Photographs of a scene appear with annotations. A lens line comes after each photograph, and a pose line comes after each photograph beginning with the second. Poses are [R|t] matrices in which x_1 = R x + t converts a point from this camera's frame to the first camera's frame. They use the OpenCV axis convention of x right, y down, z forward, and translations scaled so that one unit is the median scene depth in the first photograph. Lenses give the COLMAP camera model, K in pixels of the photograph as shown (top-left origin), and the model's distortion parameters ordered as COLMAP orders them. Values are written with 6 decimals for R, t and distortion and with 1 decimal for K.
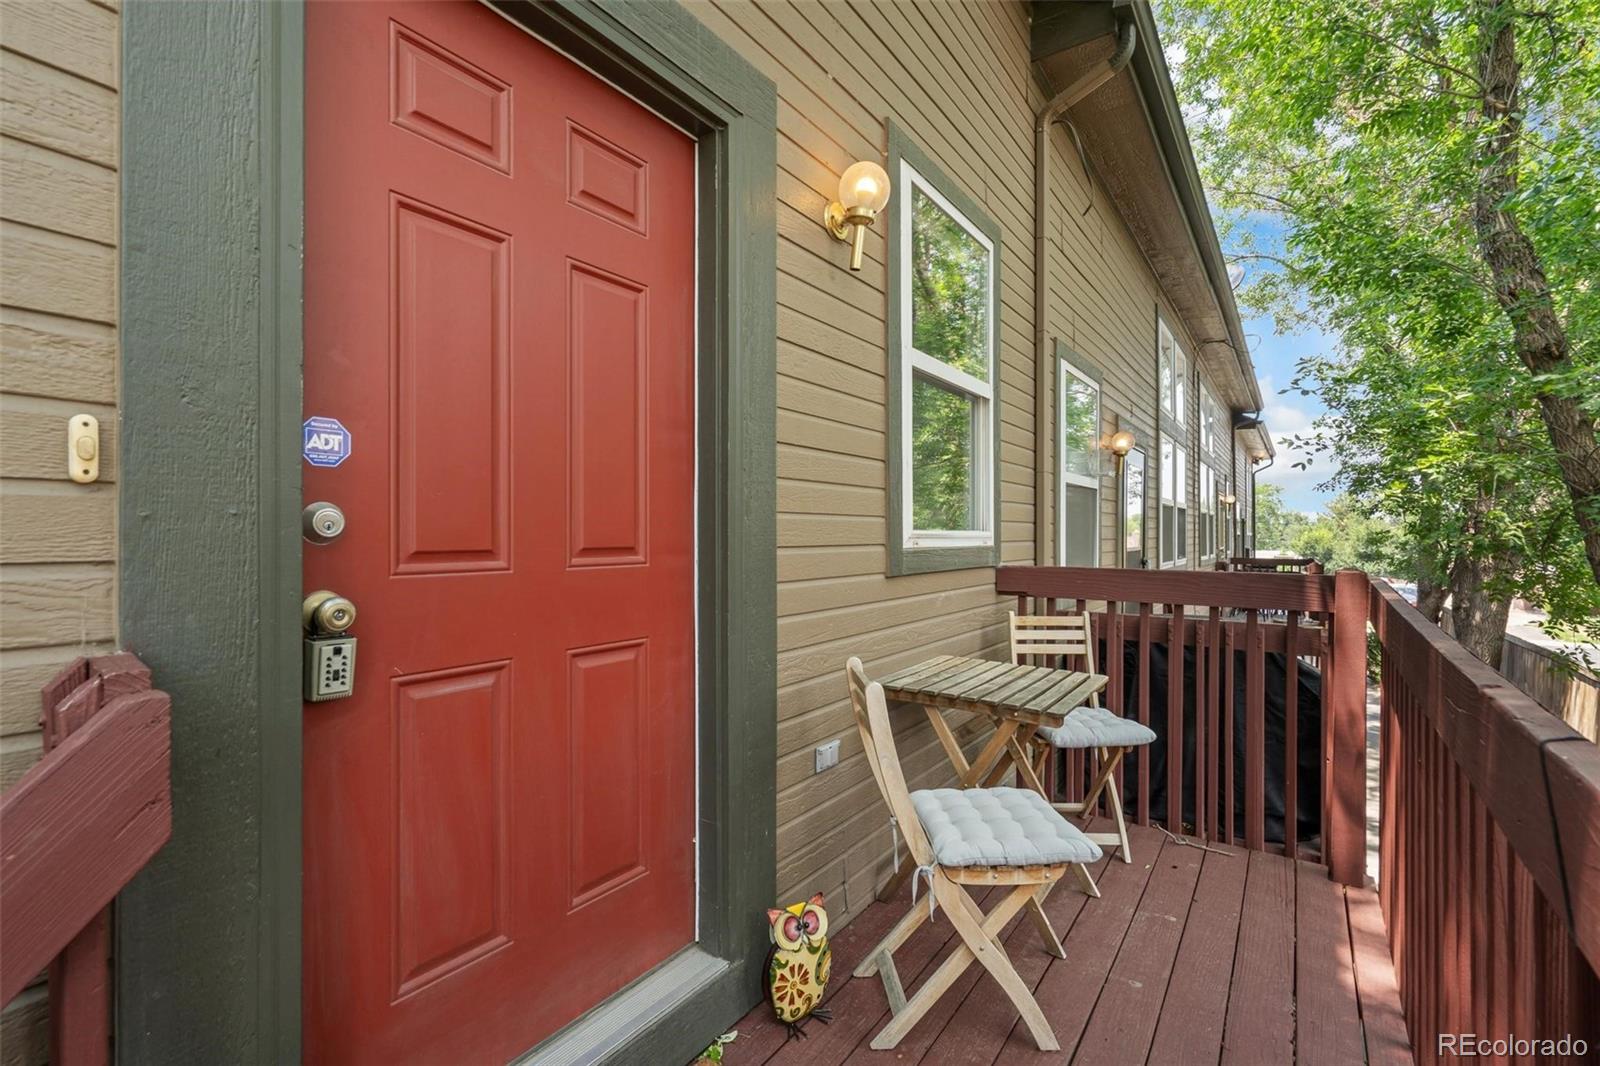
lens RADIAL K [[726.6, 0, 797.4], [0, 726.6, 536.3], [0, 0, 1]] dist [-0.000096, -0.000023]
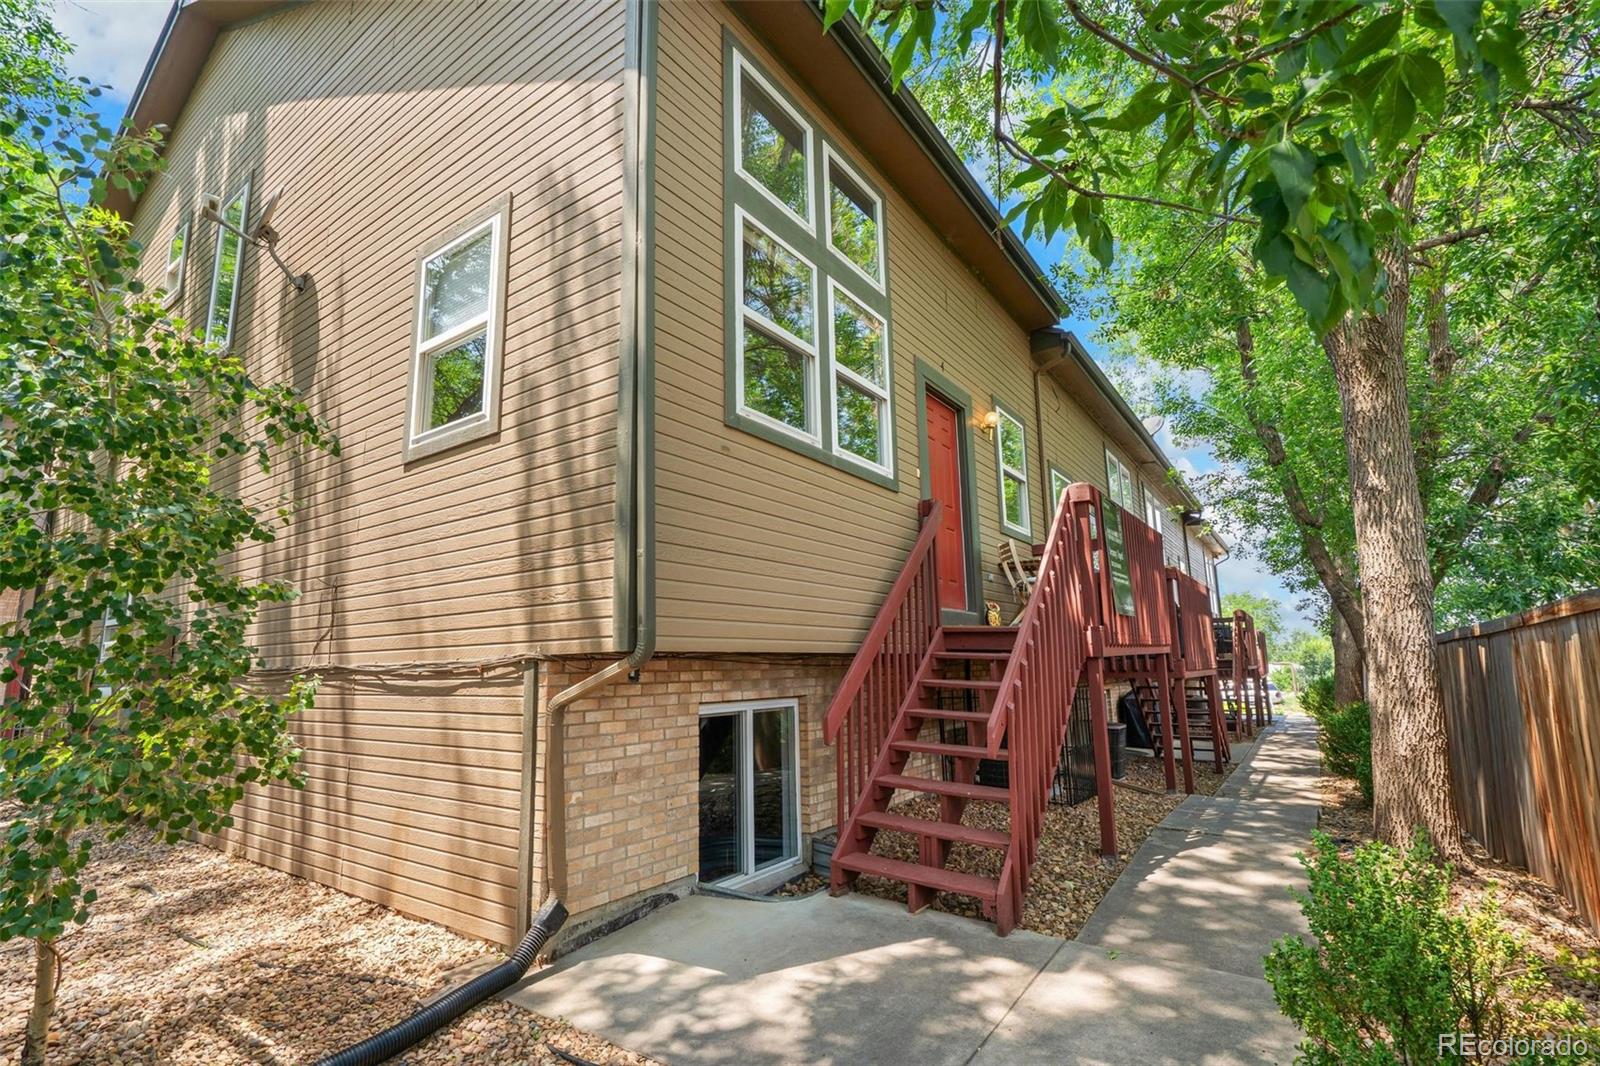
lens RADIAL K [[726.6, 0, 802.3], [0, 726.6, 535.7], [0, 0, 1]] dist [-0.000096, -0.000023]
pose [[0.999934, -0.011490, -0.000395, -0.595540], [0.011246, 0.984693, -0.173935, 0.493294], [0.002388, 0.173919, 0.984757, -1.709712]]
